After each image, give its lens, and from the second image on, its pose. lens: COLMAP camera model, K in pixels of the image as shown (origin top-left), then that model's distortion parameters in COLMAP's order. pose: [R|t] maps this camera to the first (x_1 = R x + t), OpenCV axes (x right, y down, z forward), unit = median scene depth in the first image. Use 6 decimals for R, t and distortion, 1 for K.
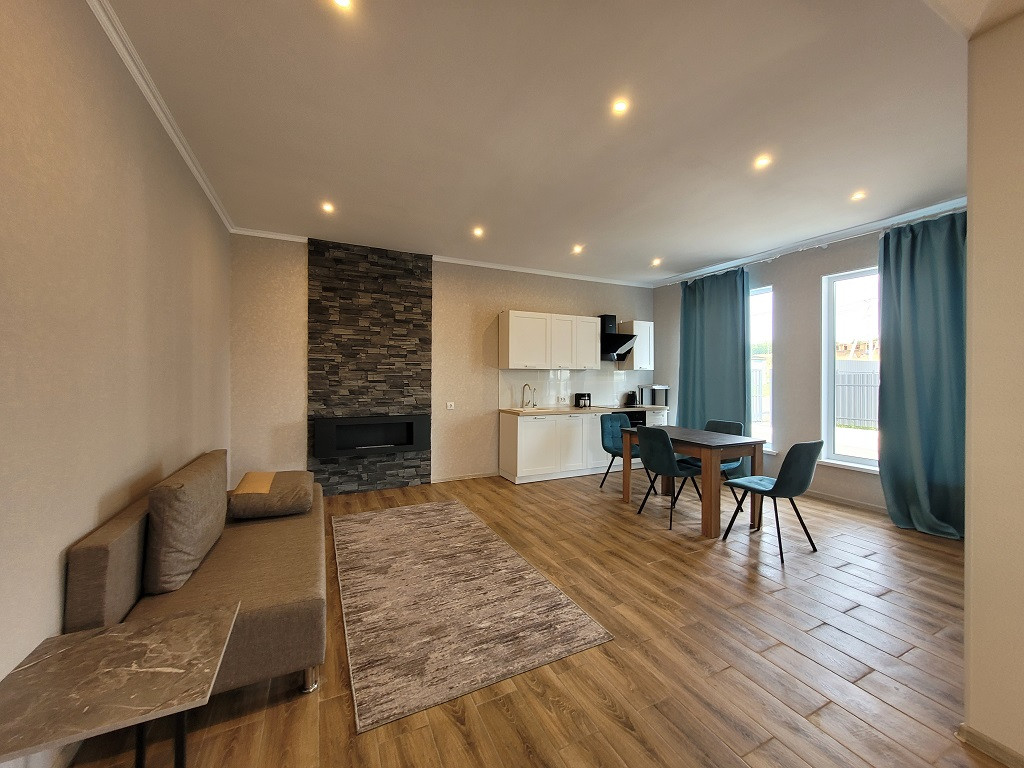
lens RADIAL K [[405.1, 0, 512.8], [0, 405.1, 379.3], [0, 0, 1]] dist [0.001061, 0.000081]
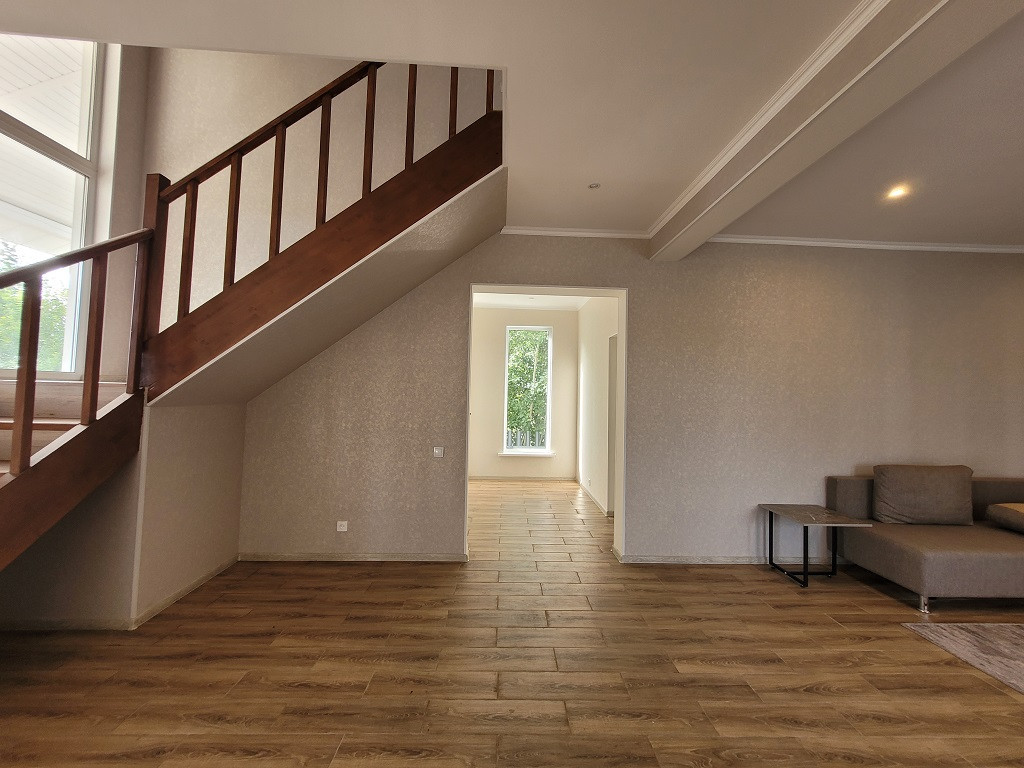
lens RADIAL K [[405.1, 0, 513.8], [0, 405.1, 379.0], [0, 0, 1]] dist [0.001061, 0.000081]
pose [[-0.400858, -0.045614, -0.915004, 1.615732], [-0.032898, 0.998832, -0.035381, -0.015685], [0.915549, 0.015919, -0.401890, 0.181890]]
